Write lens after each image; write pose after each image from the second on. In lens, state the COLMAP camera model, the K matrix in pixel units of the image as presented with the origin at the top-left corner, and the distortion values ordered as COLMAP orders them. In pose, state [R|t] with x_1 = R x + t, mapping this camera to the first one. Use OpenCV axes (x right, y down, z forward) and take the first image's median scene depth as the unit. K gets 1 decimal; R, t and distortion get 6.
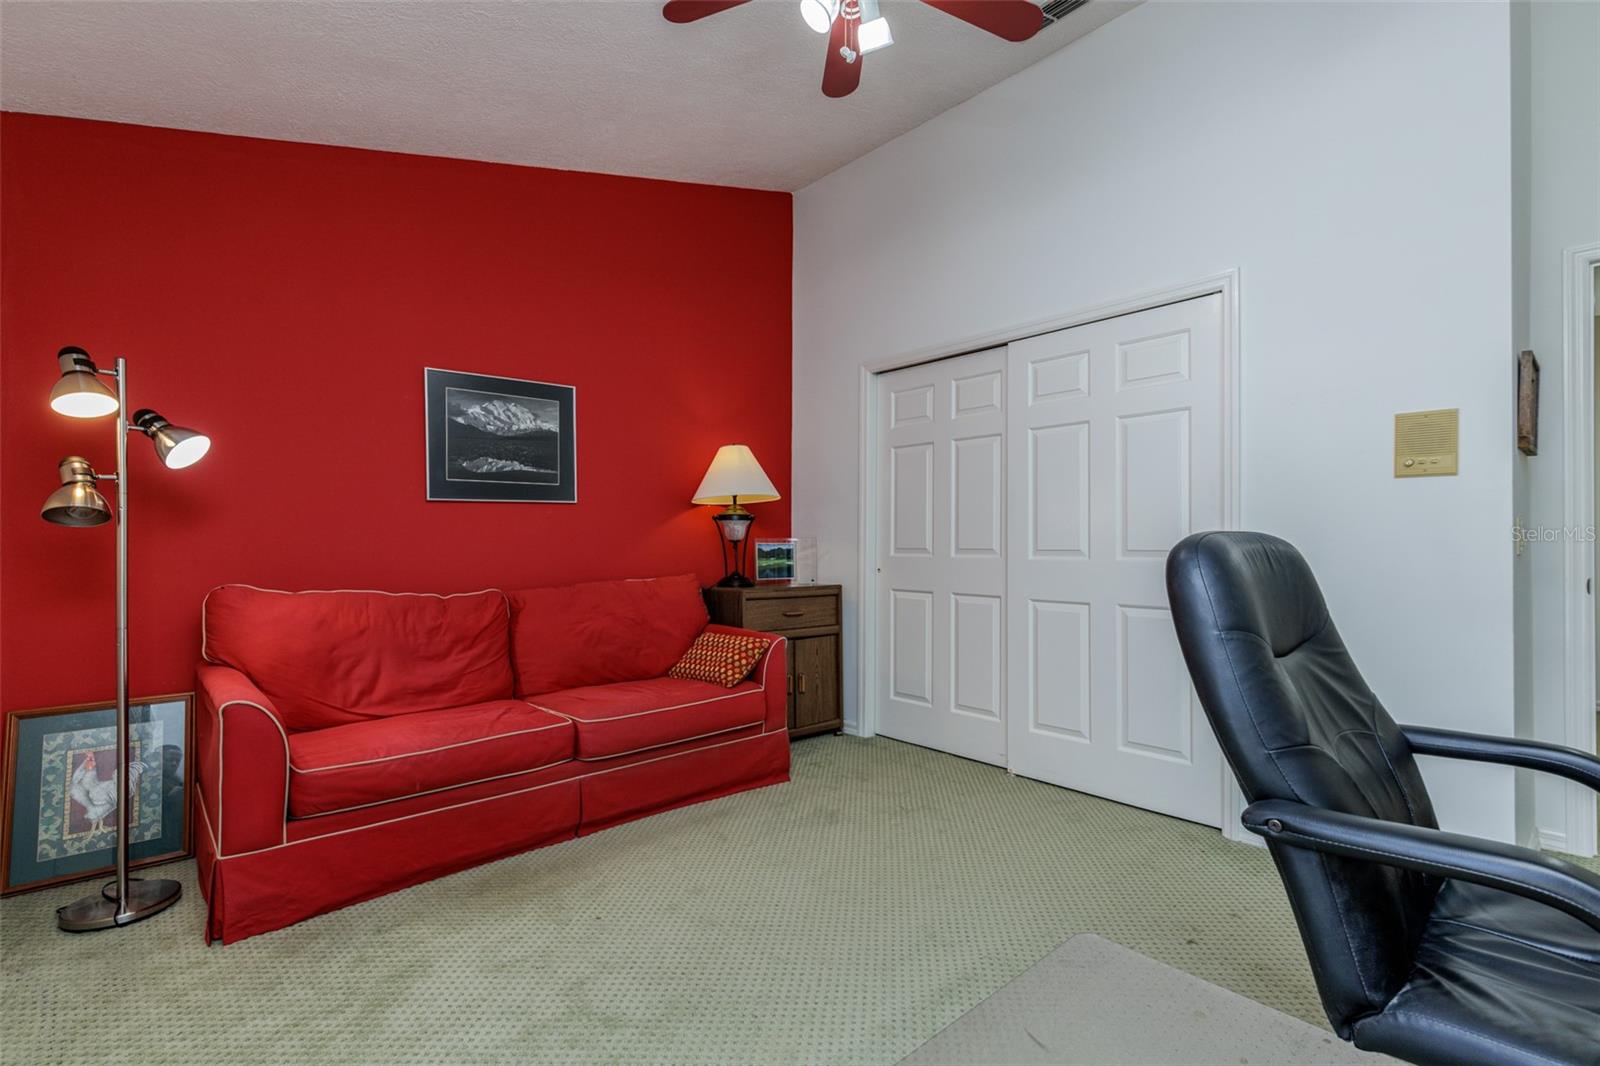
lens RADIAL K [[733.2, 0, 792.8], [0, 733.2, 531.4], [0, 0, 1]] dist [0.002445, 0.000254]
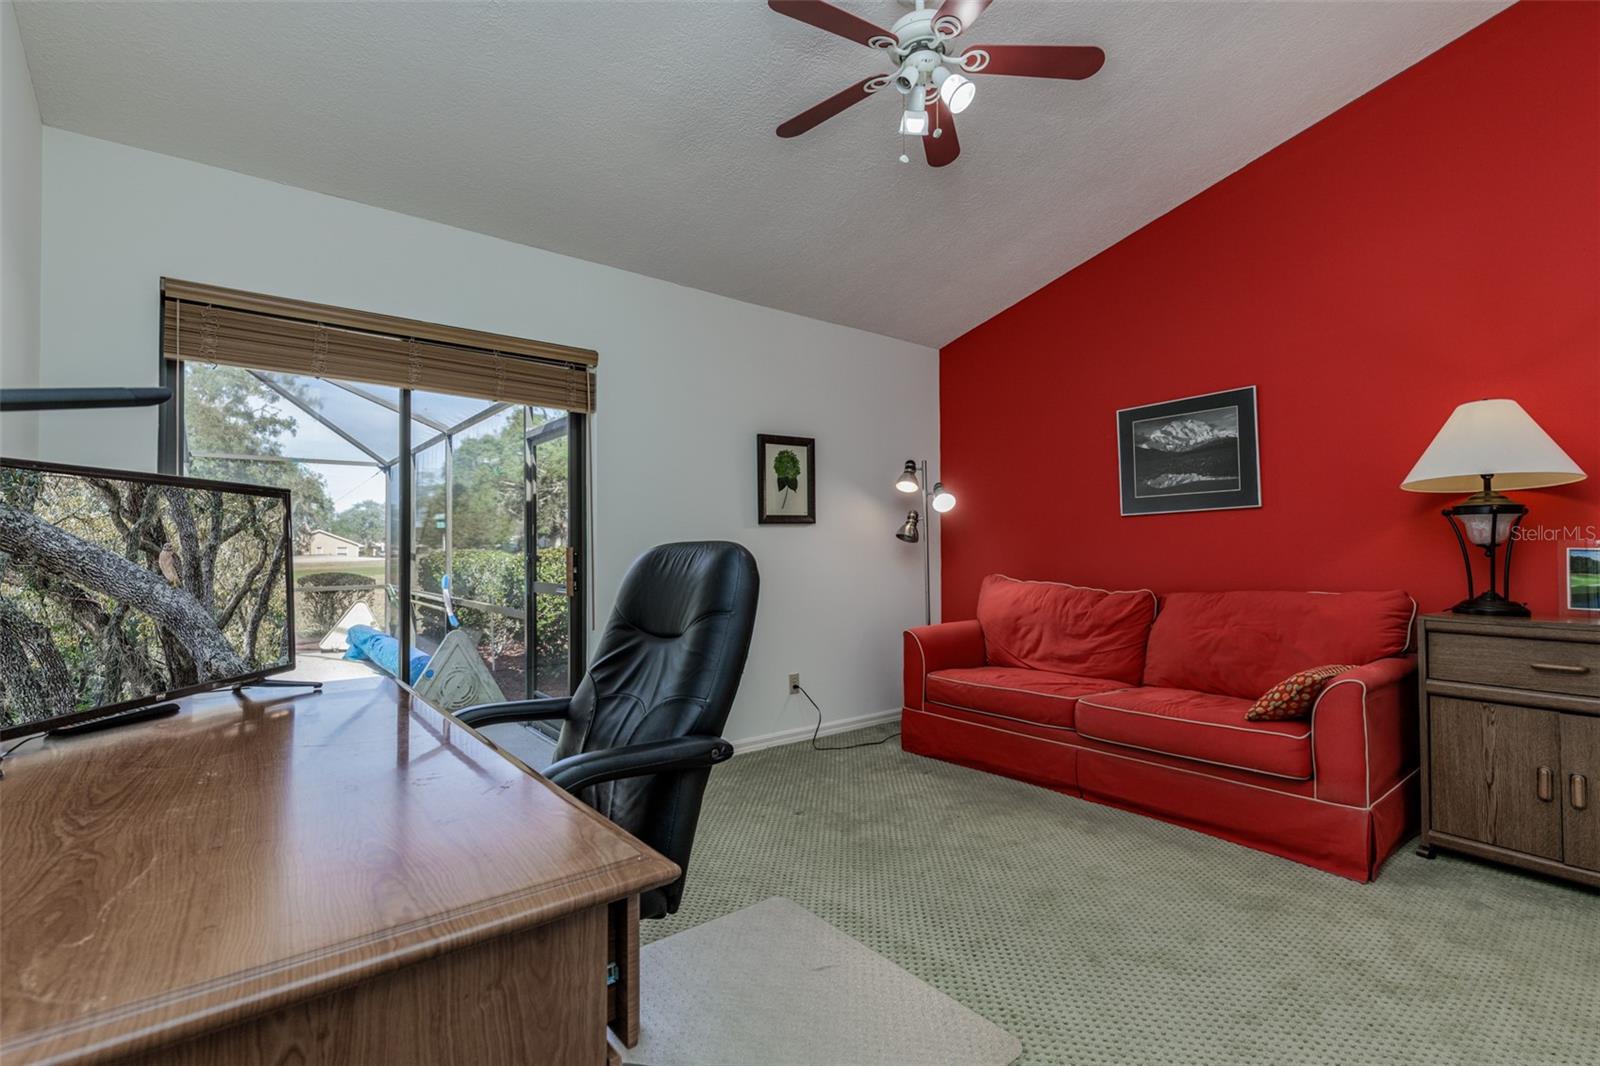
lens RADIAL K [[733.2, 0, 792.8], [0, 733.2, 531.4], [0, 0, 1]] dist [0.002445, 0.000254]
pose [[-0.077642, -0.022369, -0.996730, 0.753656], [0.024012, 0.999416, -0.024300, 0.001416], [0.996692, -0.025820, -0.077059, 0.508031]]
